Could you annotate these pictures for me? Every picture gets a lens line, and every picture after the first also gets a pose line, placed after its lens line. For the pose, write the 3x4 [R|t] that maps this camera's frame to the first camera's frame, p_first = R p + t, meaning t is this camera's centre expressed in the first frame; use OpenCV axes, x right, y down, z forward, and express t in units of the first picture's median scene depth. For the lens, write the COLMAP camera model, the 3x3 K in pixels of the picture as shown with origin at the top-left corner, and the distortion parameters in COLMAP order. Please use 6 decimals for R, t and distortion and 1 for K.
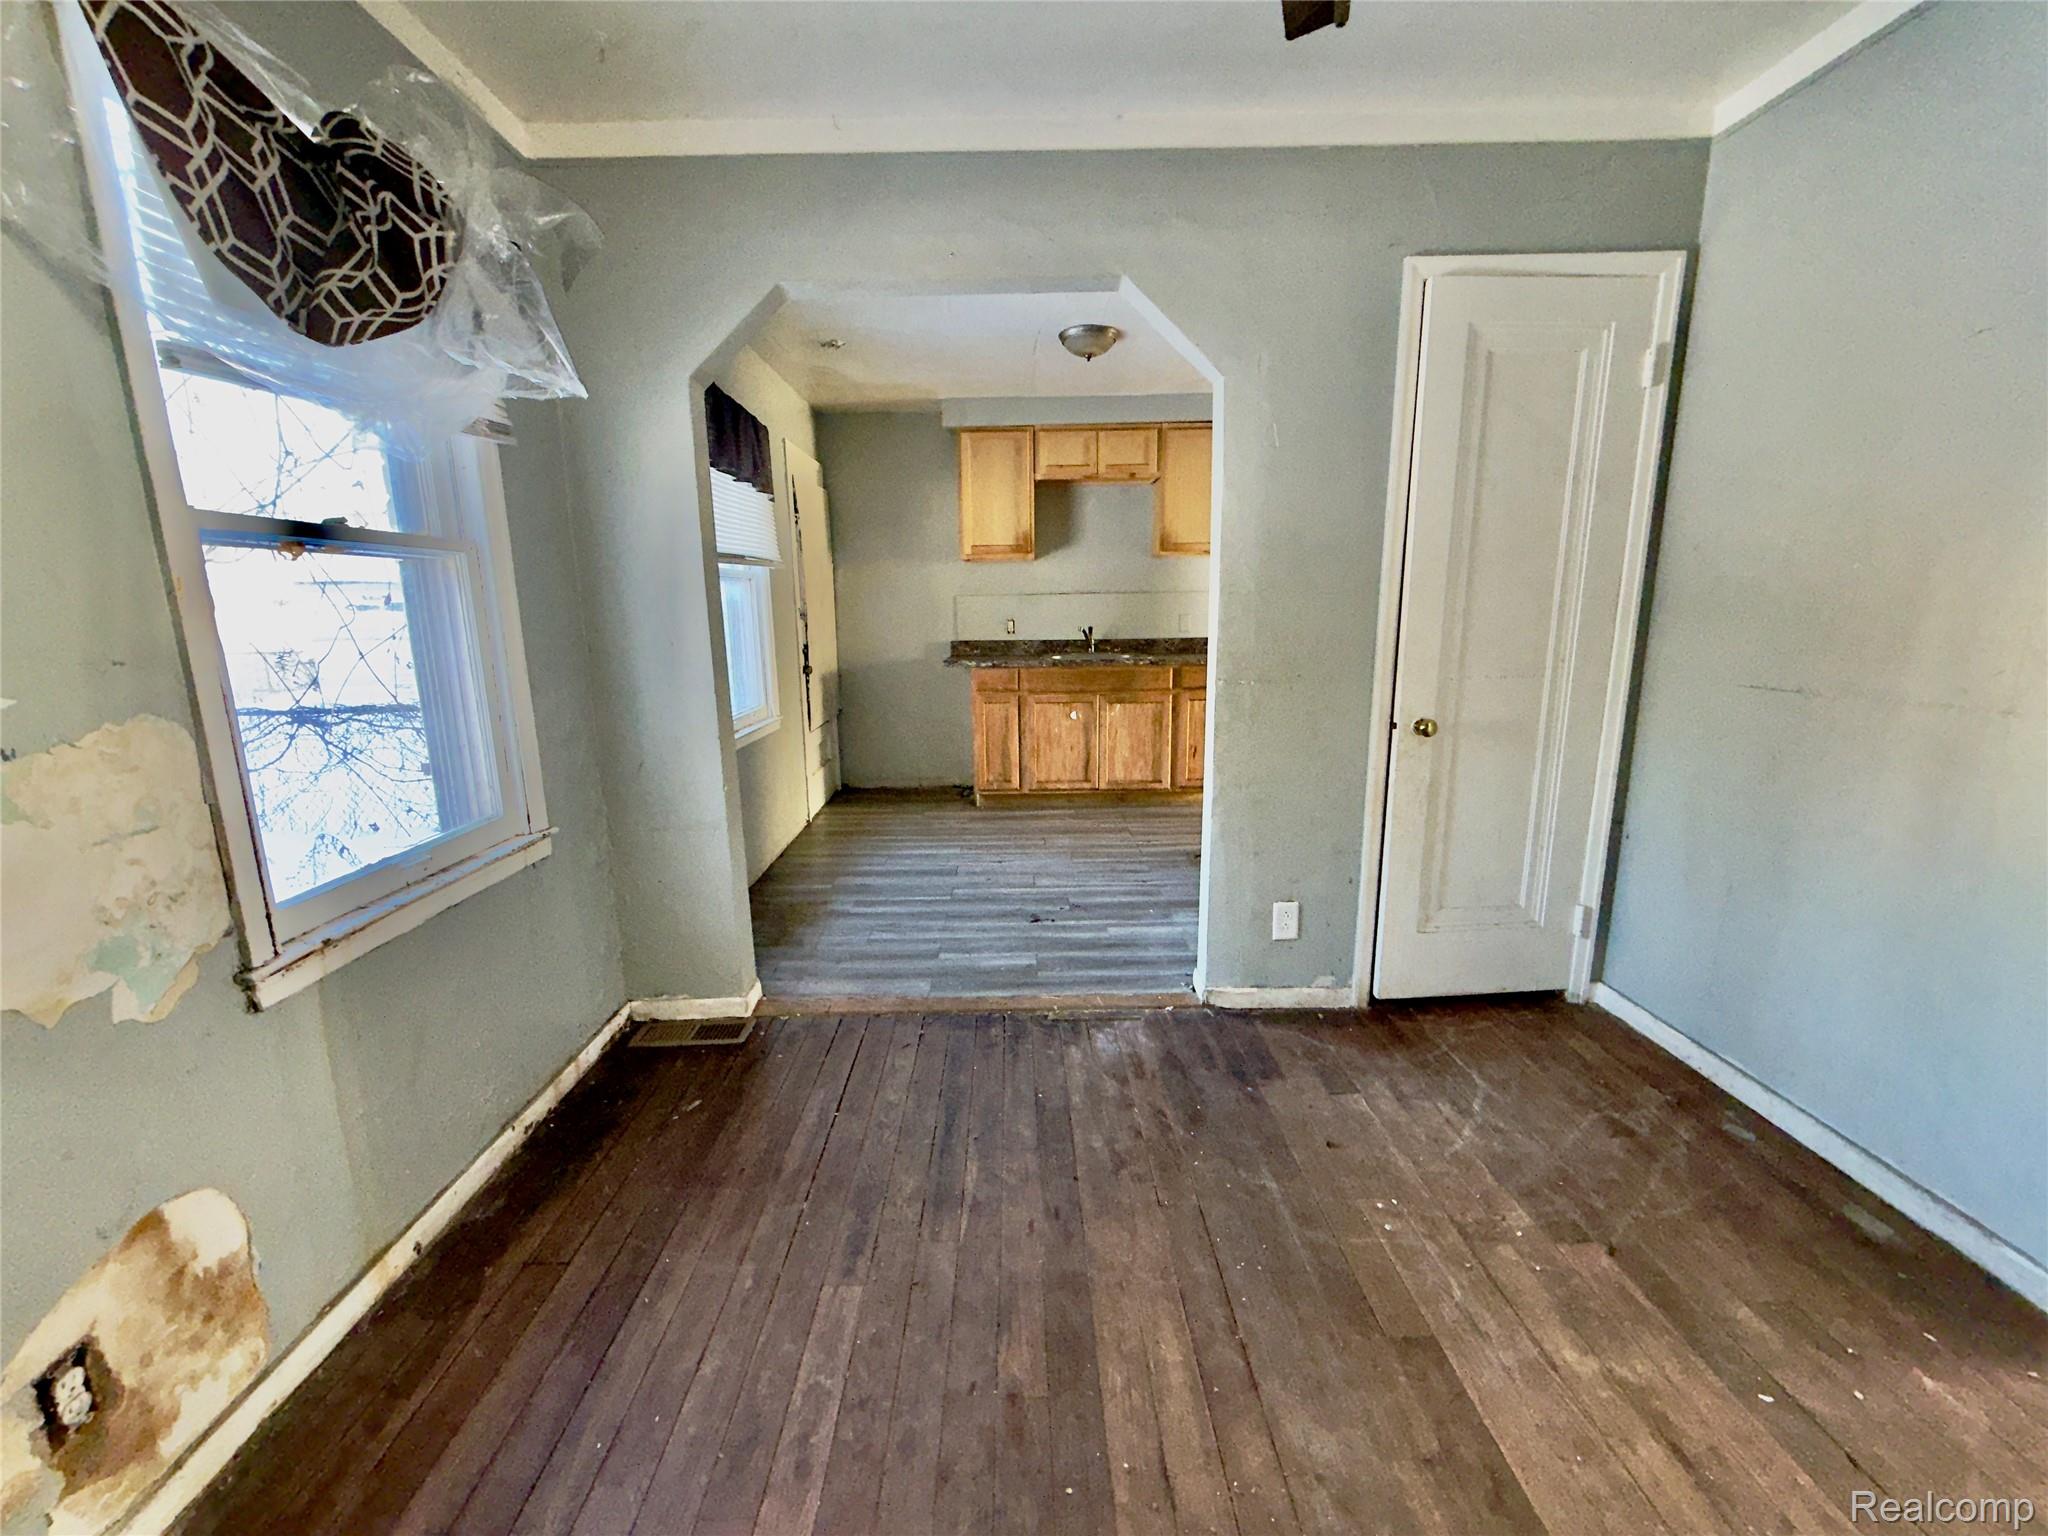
lens RADIAL K [[814.8, 0, 1023.2], [0, 814.8, 762.1], [0, 0, 1]] dist [-0.001279, 0.000243]
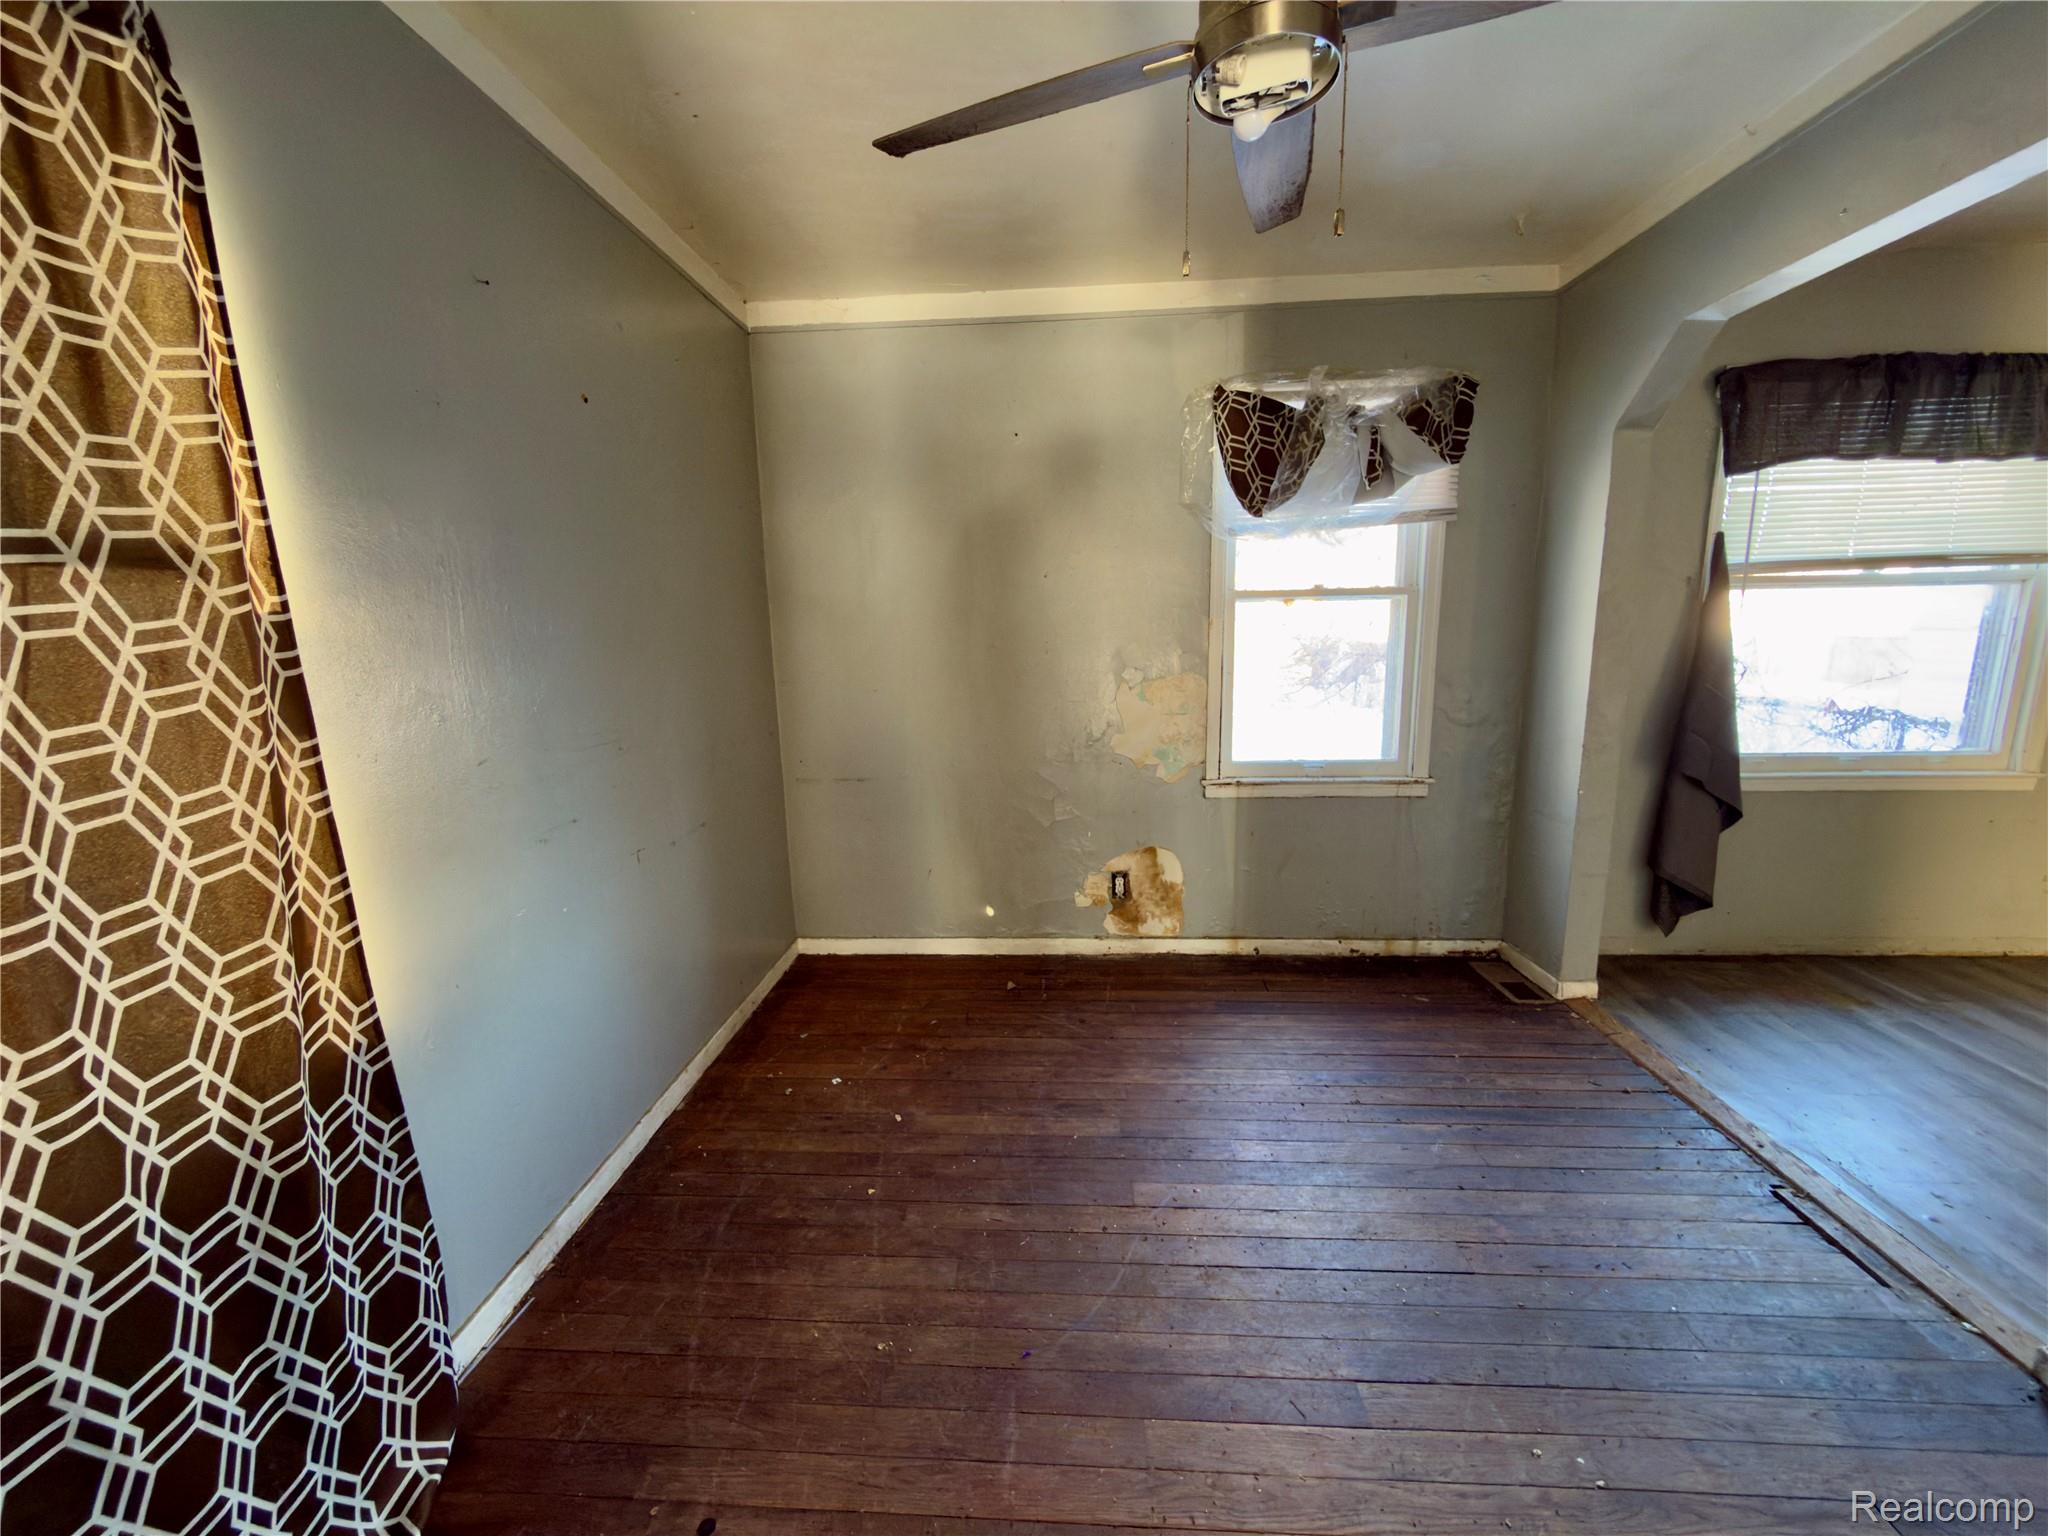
lens RADIAL K [[814.8, 0, 1023.2], [0, 814.8, 762.1], [0, 0, 1]] dist [-0.001279, 0.000243]
pose [[-0.069255, 0.195457, -0.978264, 1.499882], [-0.169710, 0.964016, 0.204624, -0.206538], [0.983058, 0.180192, -0.033592, 0.545861]]
